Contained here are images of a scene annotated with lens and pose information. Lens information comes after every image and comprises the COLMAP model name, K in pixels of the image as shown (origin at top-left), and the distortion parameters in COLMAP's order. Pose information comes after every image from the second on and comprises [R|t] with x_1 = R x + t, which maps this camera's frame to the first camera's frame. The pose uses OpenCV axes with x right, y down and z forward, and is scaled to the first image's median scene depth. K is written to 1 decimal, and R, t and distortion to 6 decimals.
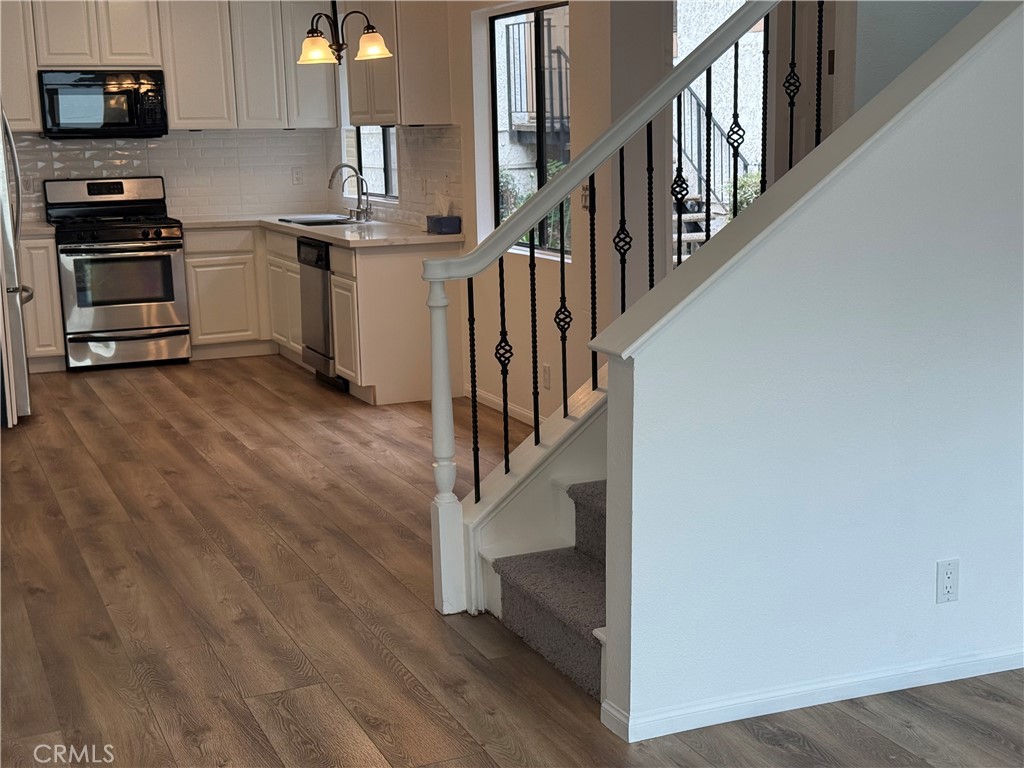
lens RADIAL K [[1441.6, 0, 519.4], [0, 1441.6, 391.5], [0, 0, 1]] dist [0.130416, 0.000000]
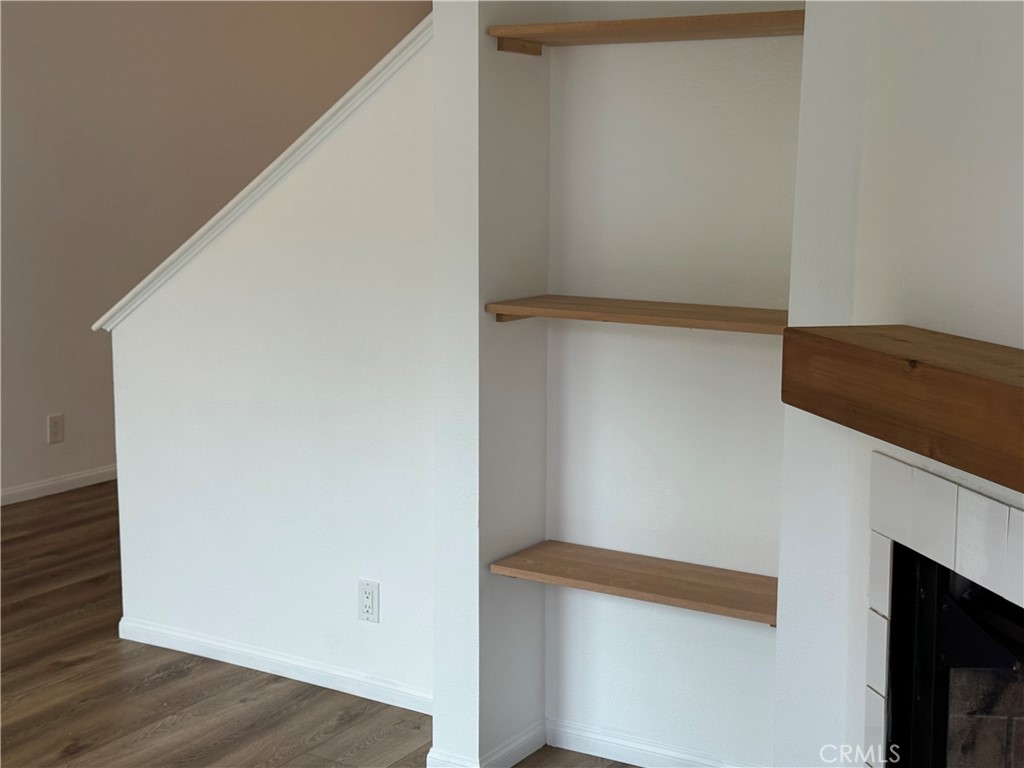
lens RADIAL K [[1441.6, 0, 511.2], [0, 1441.6, 392.3], [0, 0, 1]] dist [0.130416, 0.000000]
pose [[0.579414, 0.157415, -0.799687, 0.680141], [-0.172043, 0.982685, 0.068784, -0.061103], [0.796668, 0.097726, 0.596464, 0.269261]]
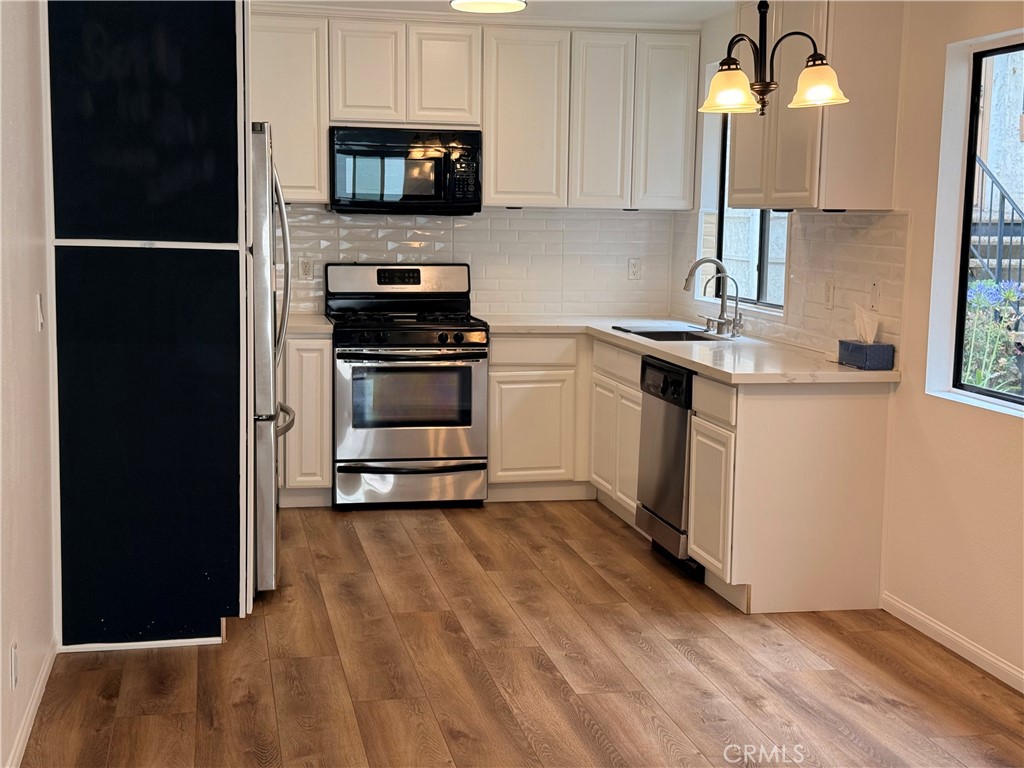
lens RADIAL K [[1441.6, 0, 511.4], [0, 1441.6, 396.3], [0, 0, 1]] dist [0.130416, 0.000000]
pose [[0.979776, 0.064976, -0.189257, -0.102600], [-0.074483, 0.996271, -0.043554, -0.064581], [0.185721, 0.056770, 0.980961, 0.356061]]
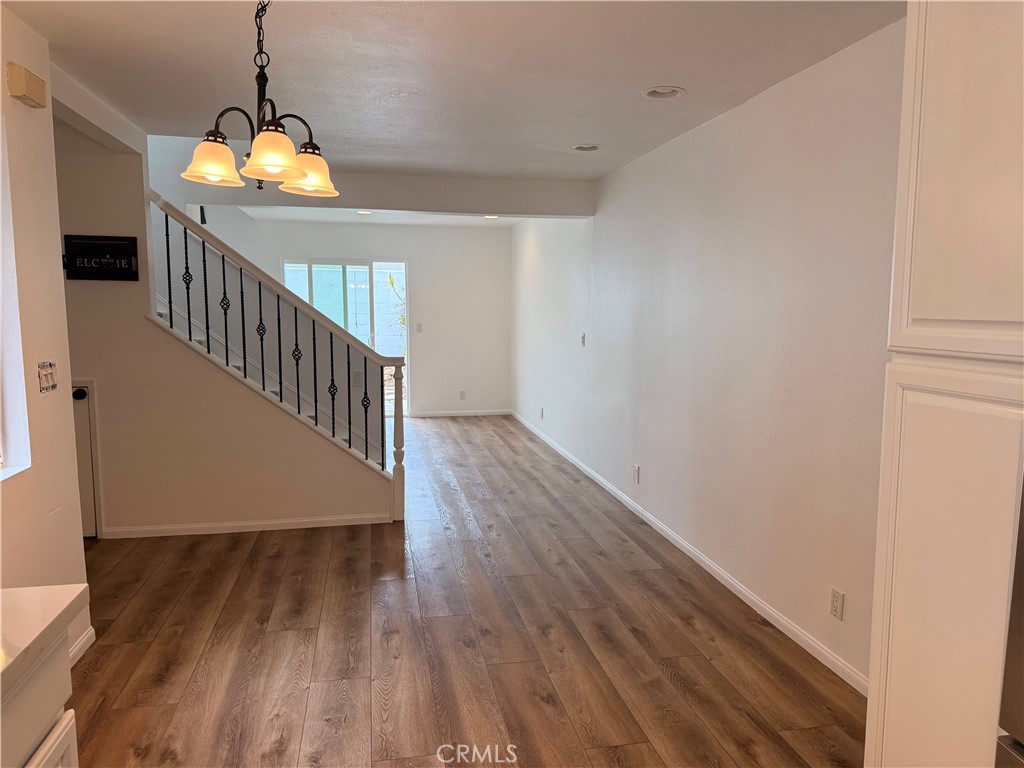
lens RADIAL K [[721.6, 0, 509.1], [0, 721.6, 384.5], [0, 0, 1]] dist [0.071417, -0.077500]
pose [[-0.977295, -0.005751, 0.211805, -0.295928], [0.055237, 0.958150, 0.280886, -0.227271], [-0.204556, 0.286208, -0.936078, 1.299208]]
